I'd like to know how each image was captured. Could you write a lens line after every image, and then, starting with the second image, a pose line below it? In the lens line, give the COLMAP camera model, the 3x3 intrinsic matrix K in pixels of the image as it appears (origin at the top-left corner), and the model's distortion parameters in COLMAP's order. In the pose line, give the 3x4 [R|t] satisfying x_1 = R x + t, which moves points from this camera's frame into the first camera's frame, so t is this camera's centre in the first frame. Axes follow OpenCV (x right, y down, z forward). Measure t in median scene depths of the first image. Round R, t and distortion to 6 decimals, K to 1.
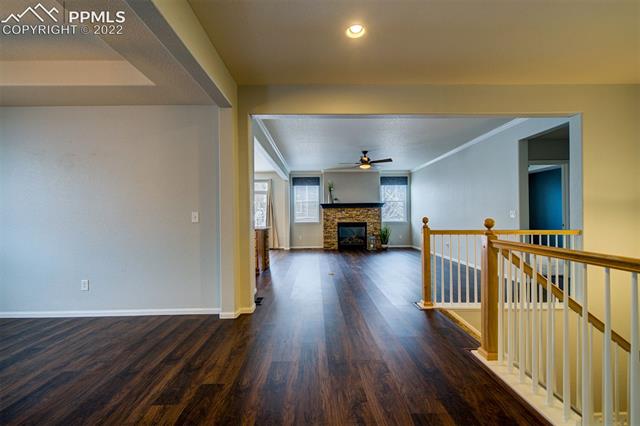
lens RADIAL K [[260.9, 0, 318.4], [0, 260.9, 213.6], [0, 0, 1]] dist [-0.001101, -0.000296]
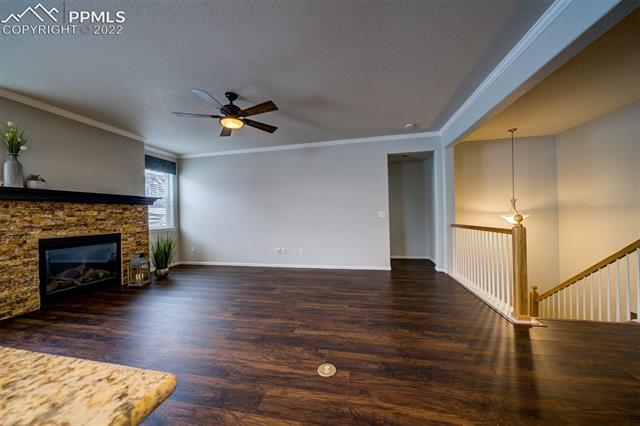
lens RADIAL K [[219.6, 0, 325.1], [0, 219.6, 215.7], [0, 0, 1]] dist [0.000266, -0.000376]
pose [[0.197370, 0.000569, 0.980329, -0.160233], [0.017522, 0.999838, -0.004108, 0.008158], [-0.980173, 0.017988, 0.197328, 0.522052]]
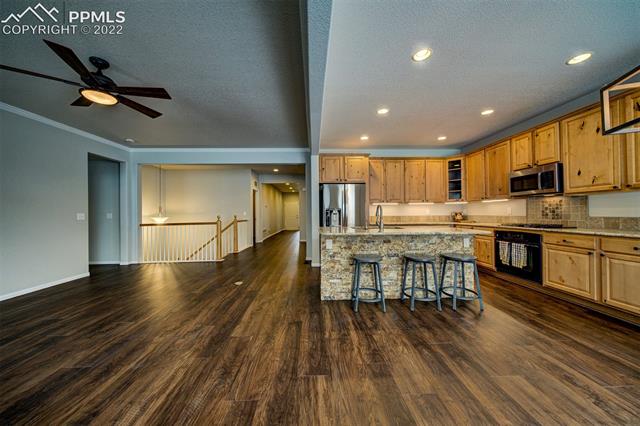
lens RADIAL K [[219.6, 0, 314.6], [0, 219.6, 211.2], [0, 0, 1]] dist [0.000266, -0.000376]
pose [[-0.999772, 0.019372, -0.008973, -0.120982], [0.019489, 0.999724, -0.013118, 0.009000], [0.008717, -0.013290, -0.999874, 0.984650]]
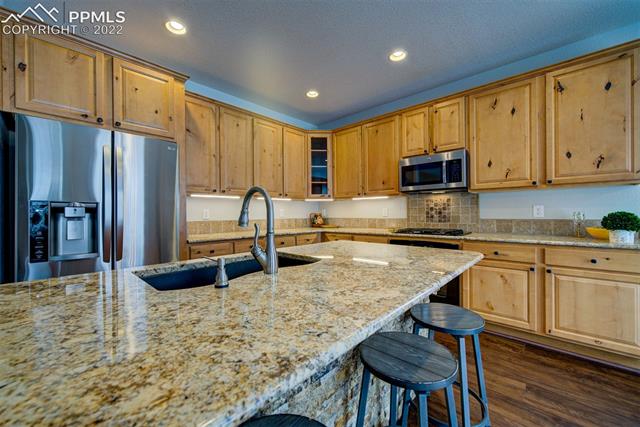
lens RADIAL K [[261.7, 0, 323.6], [0, 261.7, 212.8], [0, 0, 1]] dist [-0.003792, -0.000596]
pose [[-0.685510, 0.016740, -0.727871, -0.161886], [0.019423, 0.999800, 0.004702, 0.007619], [0.727804, -0.010915, -0.685698, 0.725700]]
